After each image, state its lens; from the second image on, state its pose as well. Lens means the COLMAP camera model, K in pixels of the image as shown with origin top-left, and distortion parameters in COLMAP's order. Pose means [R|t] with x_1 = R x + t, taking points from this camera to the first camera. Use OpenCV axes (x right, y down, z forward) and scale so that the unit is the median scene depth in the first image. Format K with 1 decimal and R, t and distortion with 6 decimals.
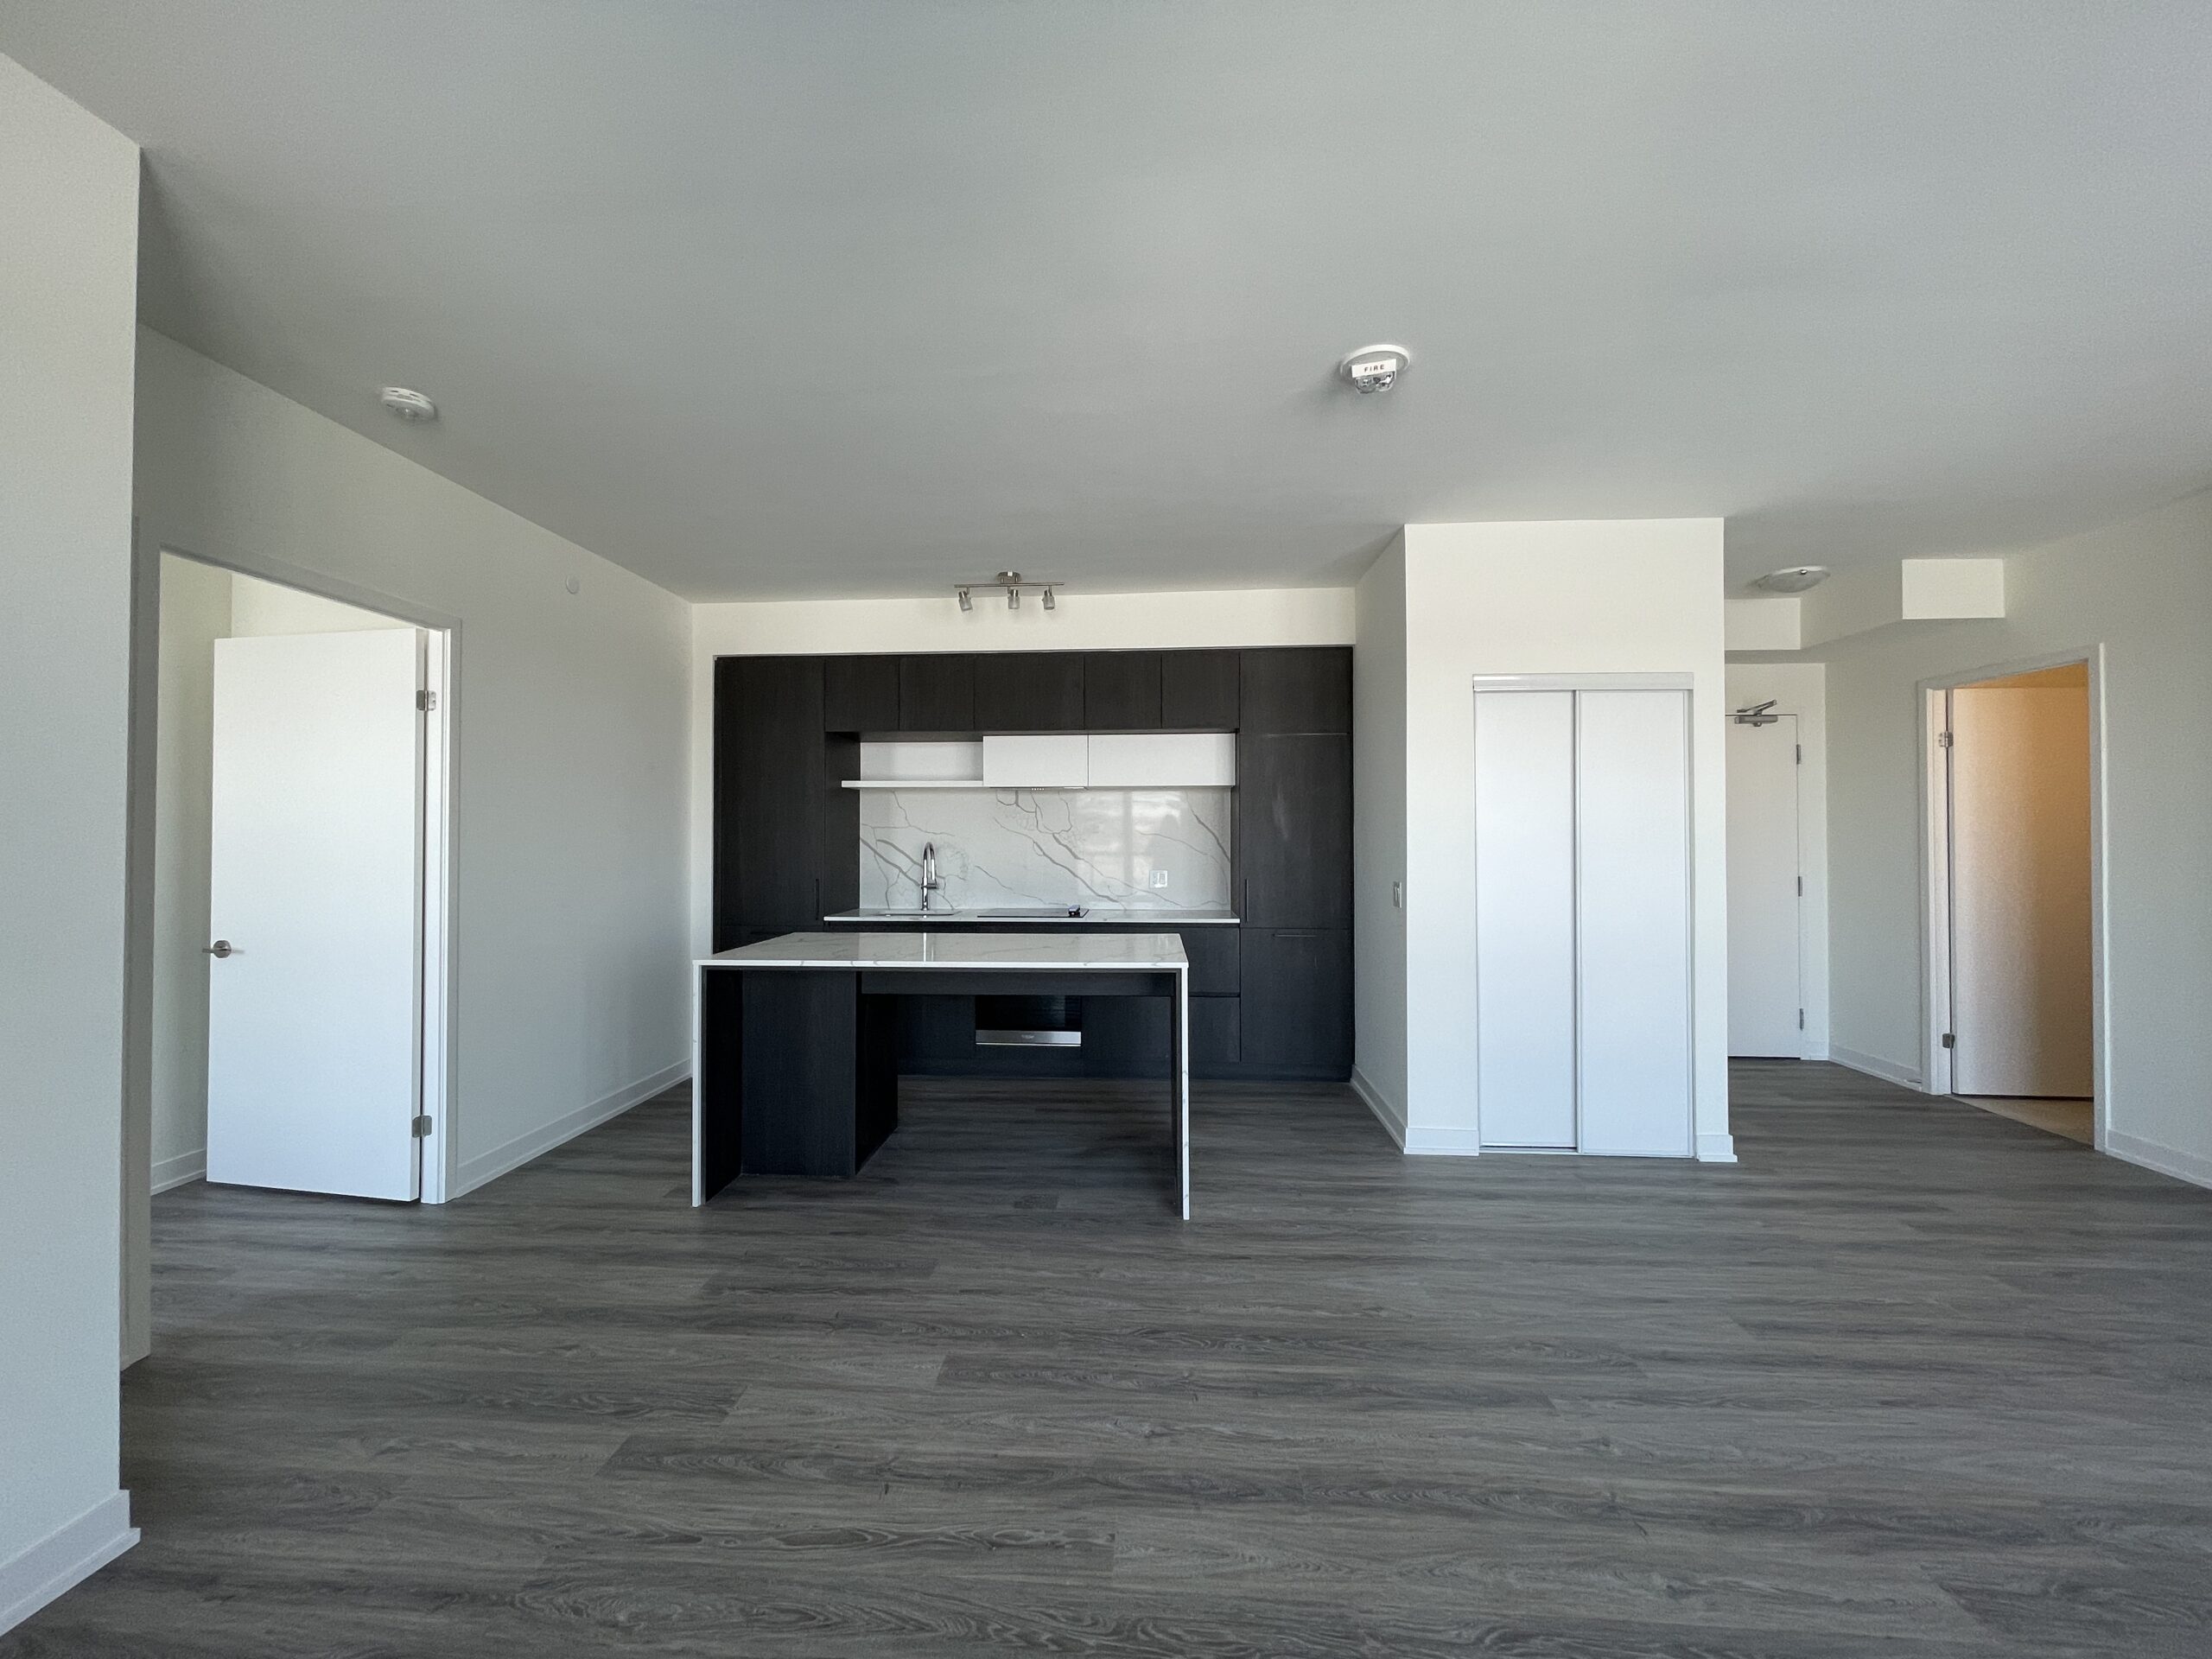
lens RADIAL K [[890.0, 0, 1092.4], [0, 890.0, 826.6], [0, 0, 1]] dist [-0.001880, 0.000409]
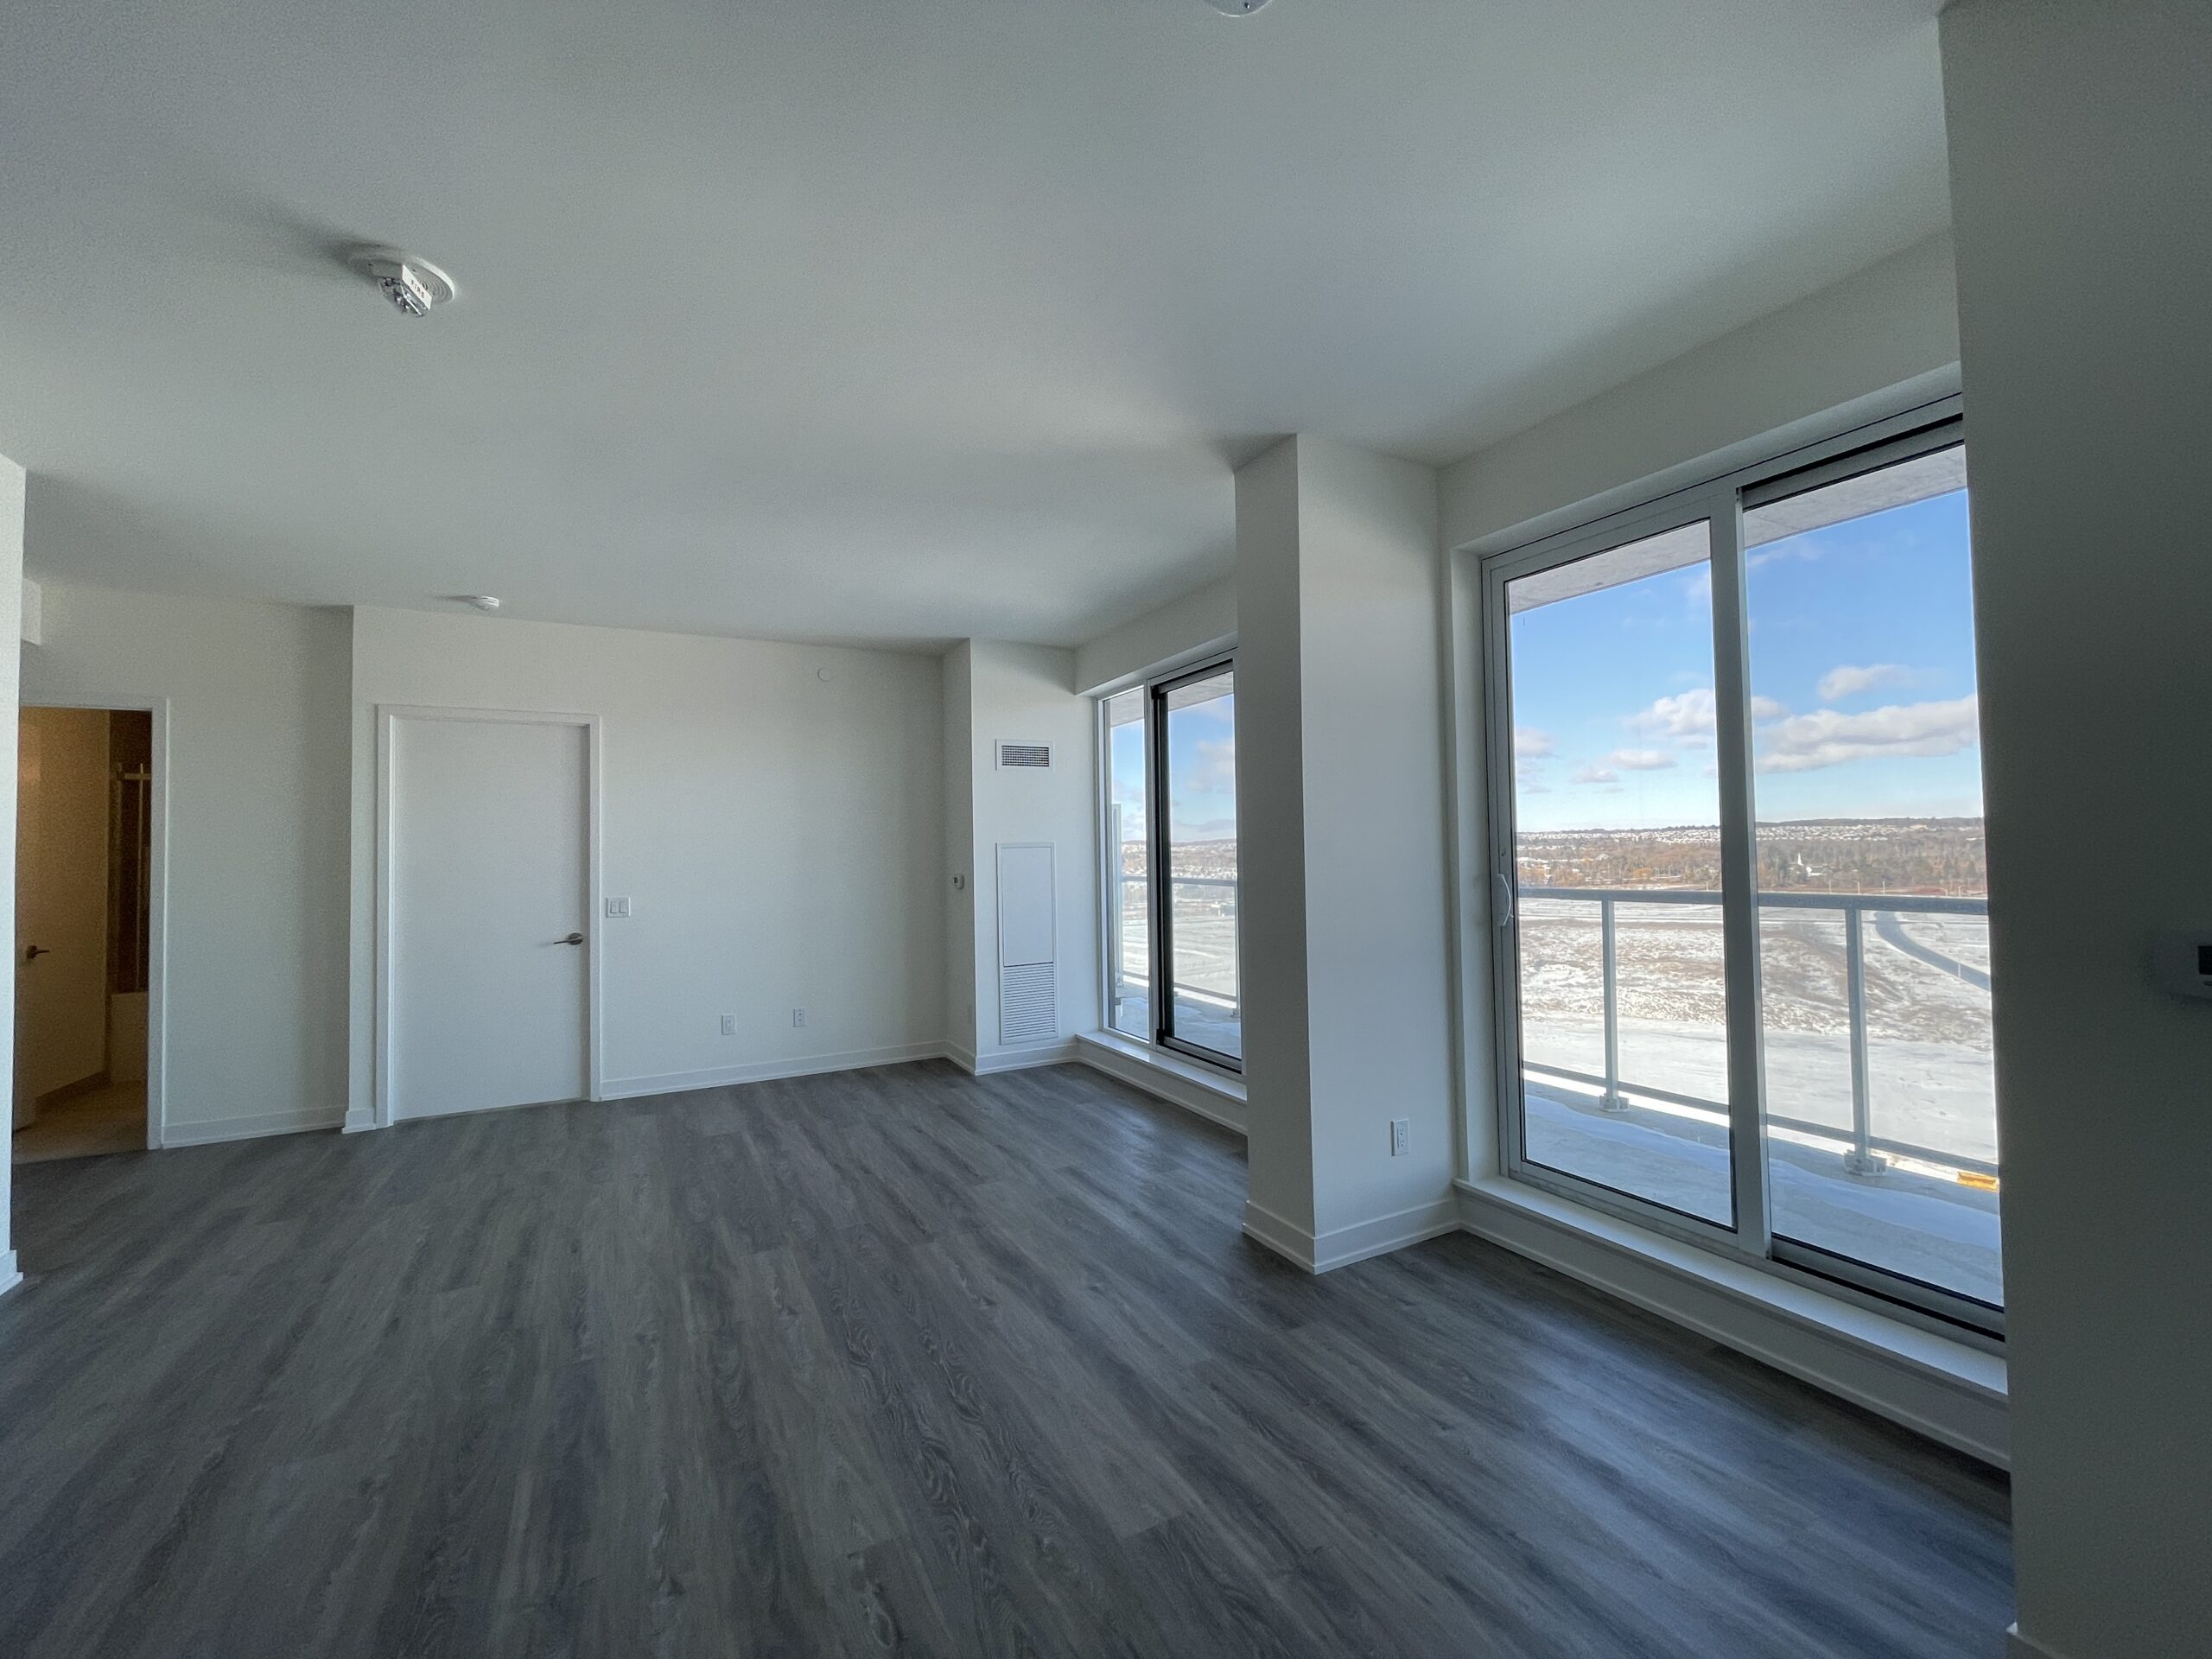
lens RADIAL K [[890.0, 0, 1092.4], [0, 890.0, 826.6], [0, 0, 1]] dist [-0.001880, 0.000409]
pose [[-0.522921, 0.032916, 0.851745, -0.628938], [0.007569, 0.999394, -0.033975, 0.010752], [-0.852347, -0.011319, -0.522853, 0.821058]]
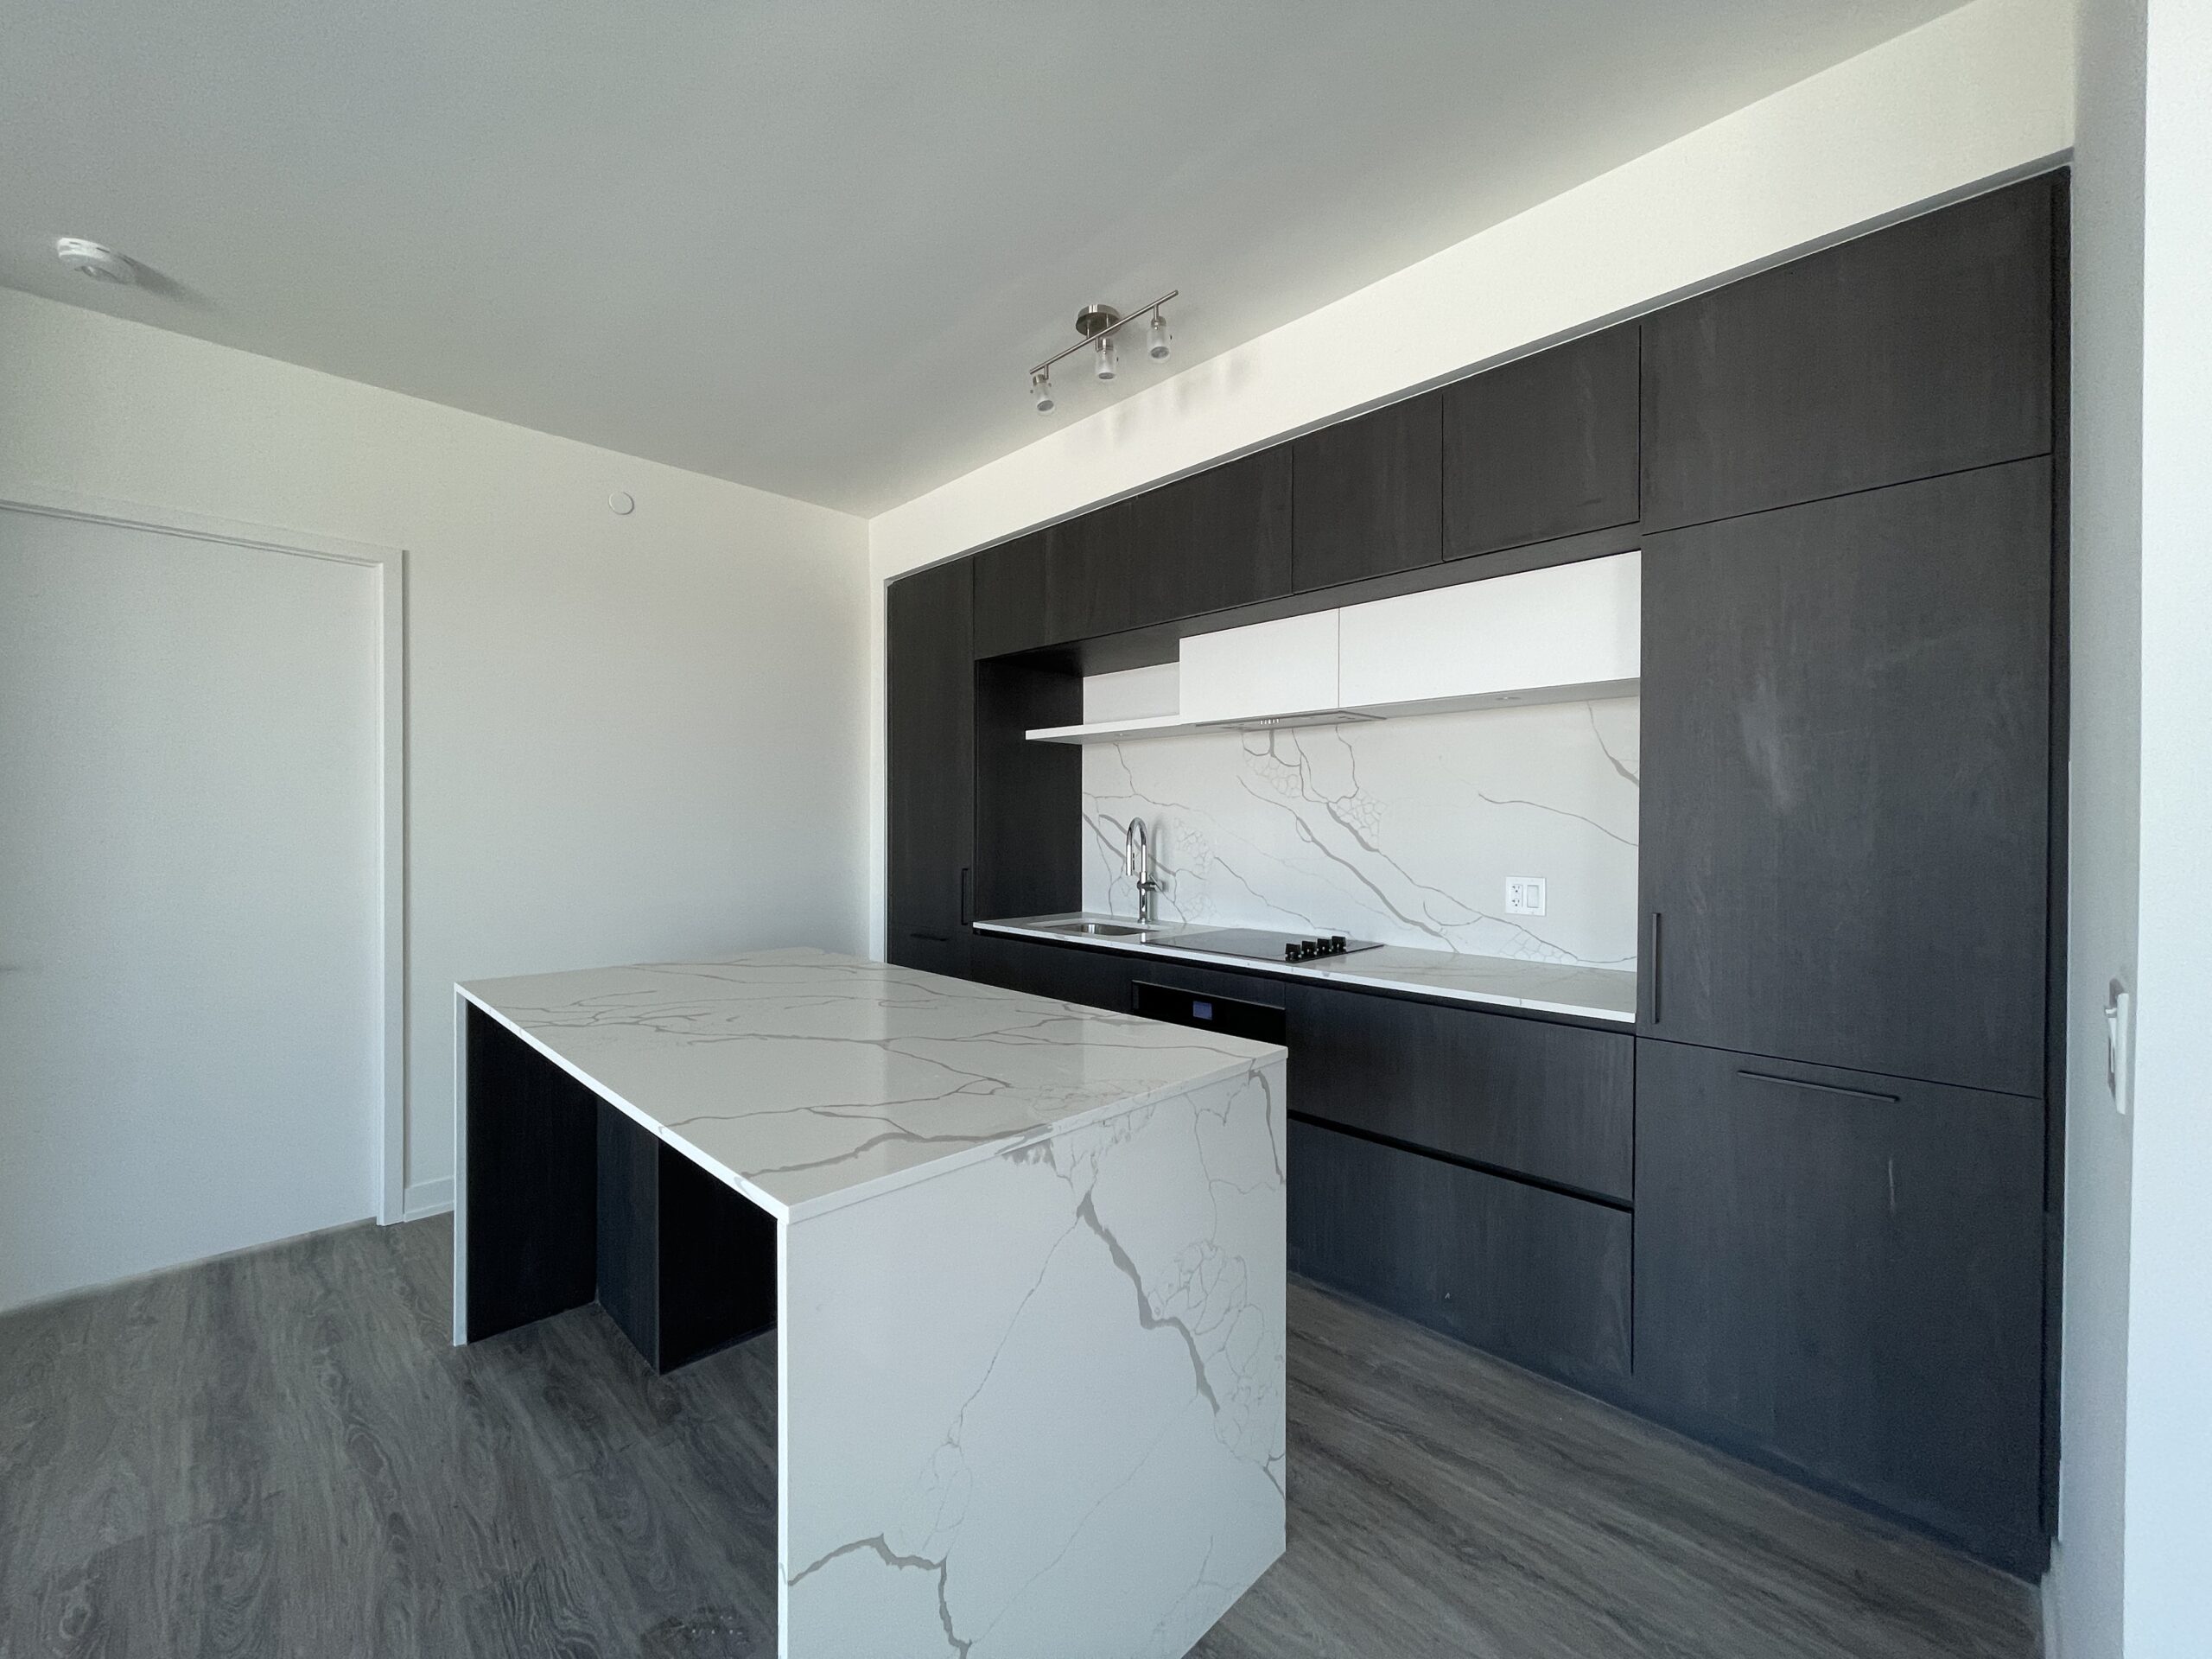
lens RADIAL K [[890.0, 0, 1092.4], [0, 890.0, 826.6], [0, 0, 1]] dist [-0.001880, 0.000409]
pose [[0.746715, 0.005560, -0.665121, 0.440678], [0.005917, 0.999870, 0.015002, 0.027624], [0.665118, -0.015137, 0.746585, 0.988605]]
